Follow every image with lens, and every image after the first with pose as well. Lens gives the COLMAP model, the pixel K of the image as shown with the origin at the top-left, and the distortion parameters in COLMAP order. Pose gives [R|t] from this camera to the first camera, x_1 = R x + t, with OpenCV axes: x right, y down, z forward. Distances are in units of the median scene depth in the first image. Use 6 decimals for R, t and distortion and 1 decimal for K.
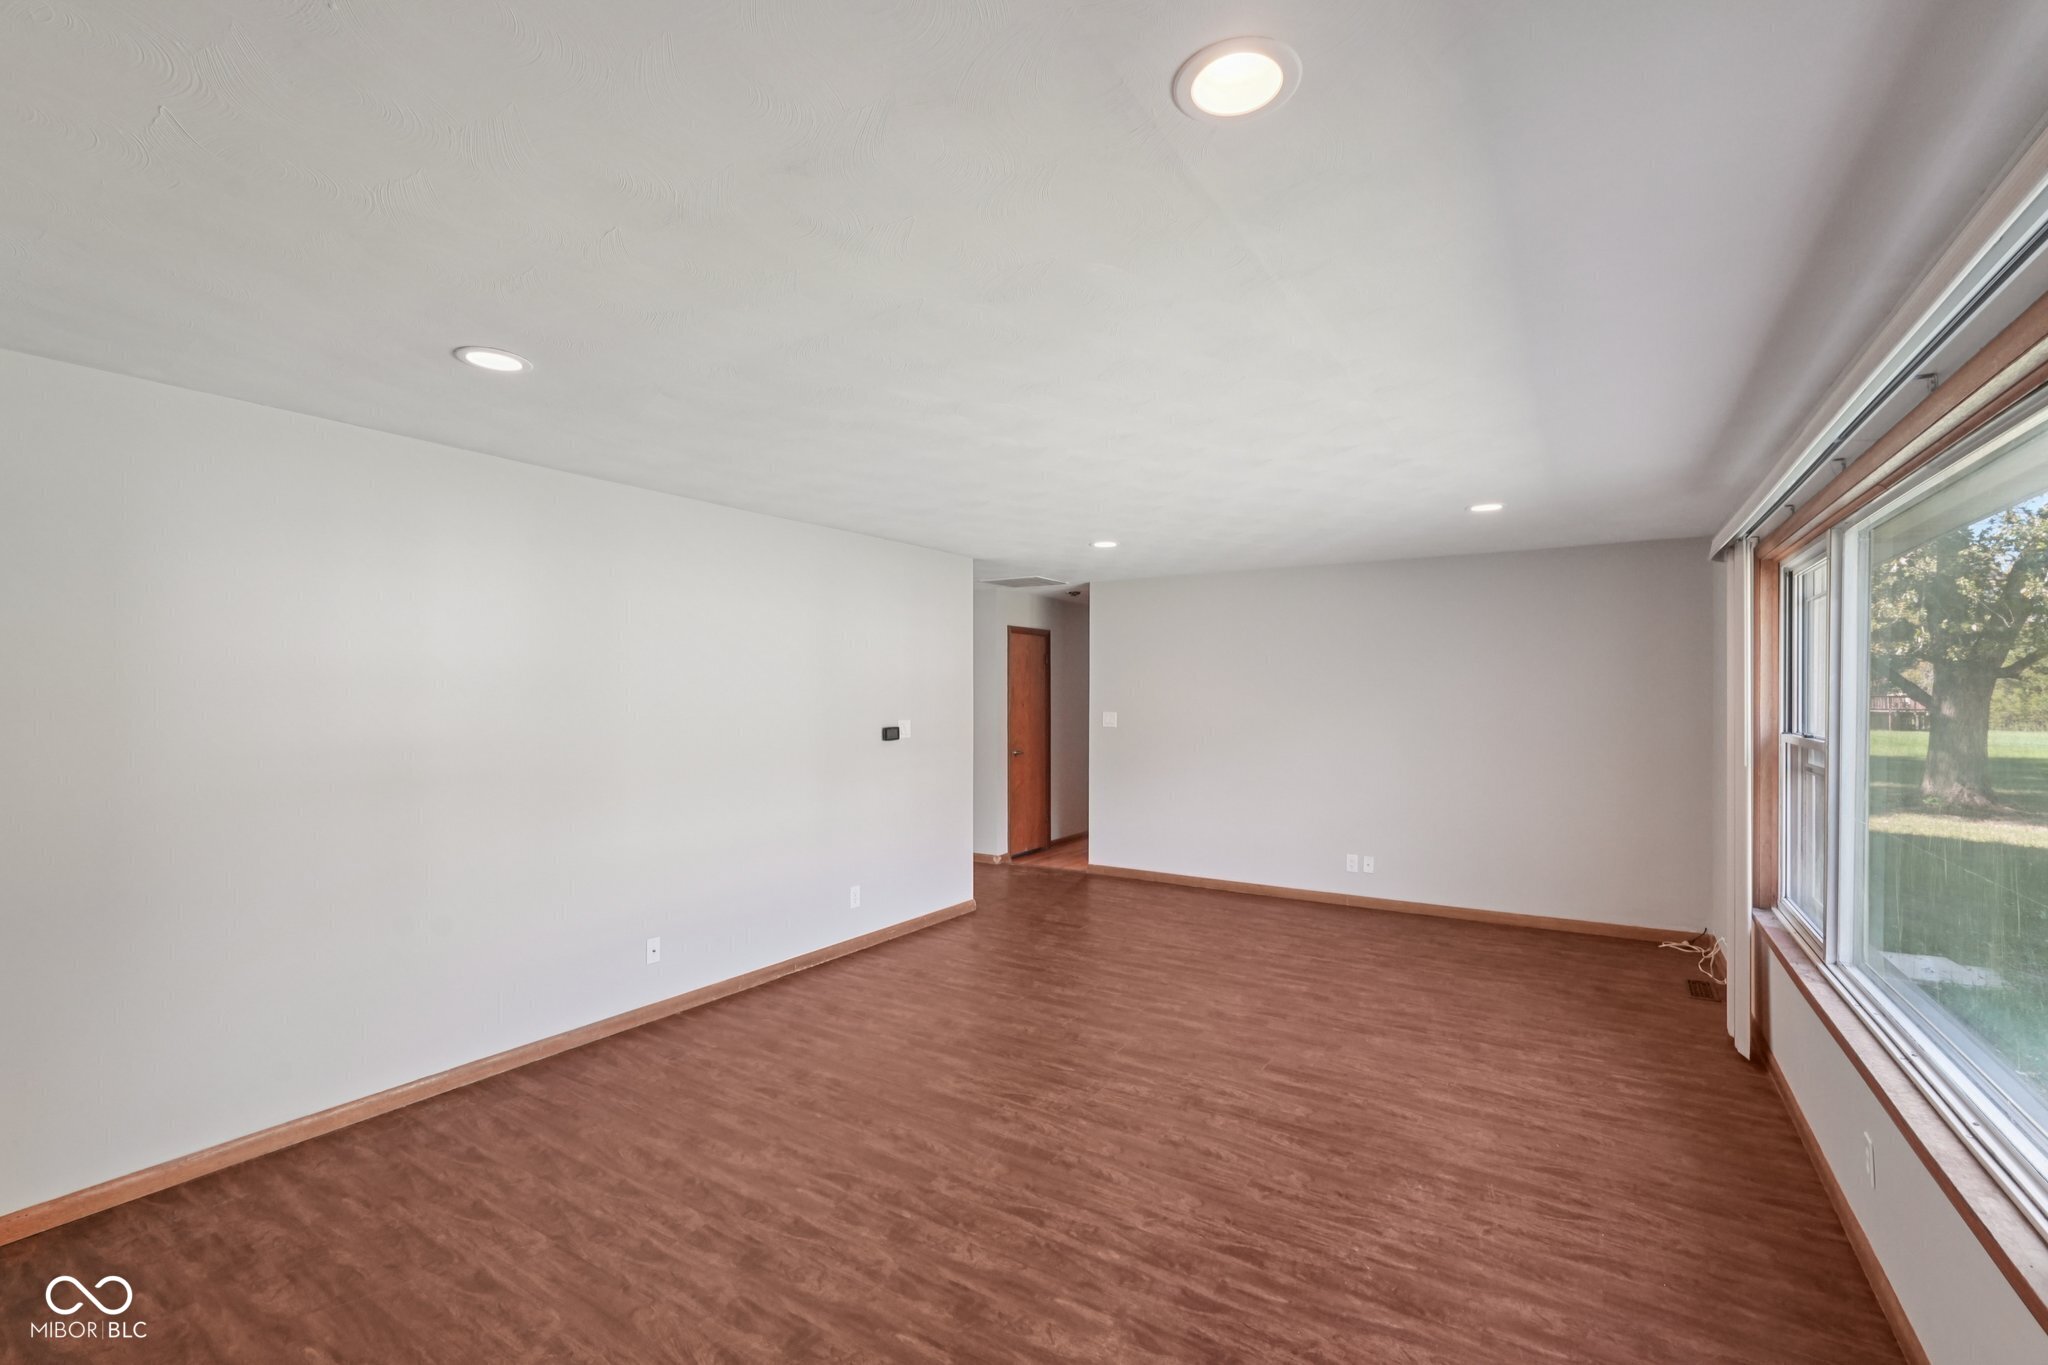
lens RADIAL K [[899.2, 0, 1017.8], [0, 899.2, 686.9], [0, 0, 1]] dist [0.001212, 0.001956]
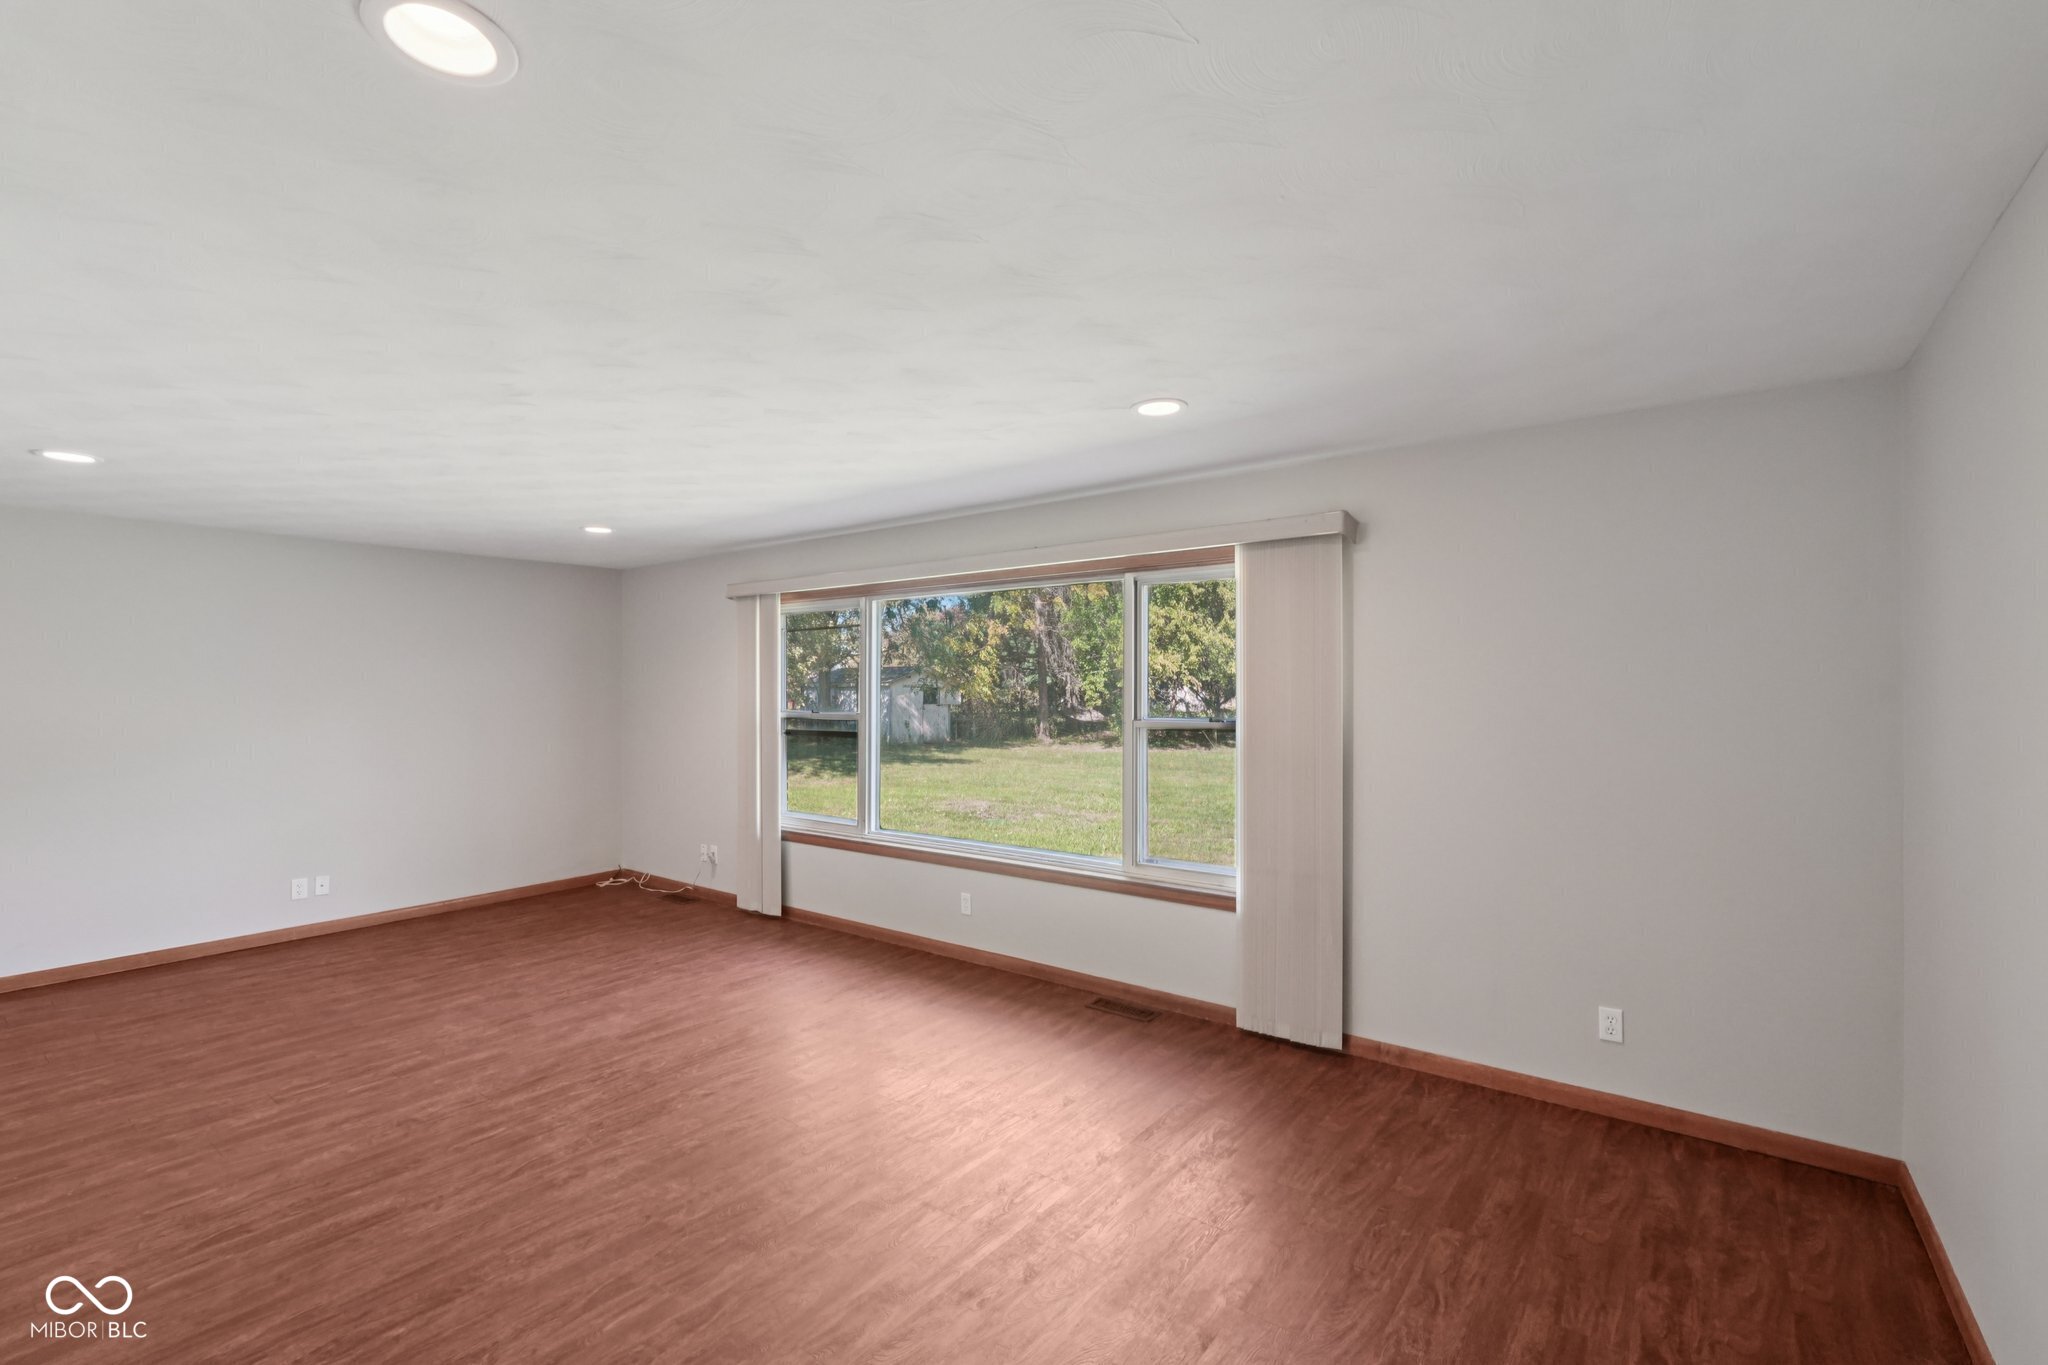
lens RADIAL K [[899.2, 0, 1017.7], [0, 899.2, 687.2], [0, 0, 1]] dist [0.001212, 0.001956]
pose [[0.089630, -0.000619, 0.995975, -0.594491], [-0.003527, 0.999993, 0.000939, 0.002007], [-0.995969, -0.003597, 0.089627, 0.346832]]
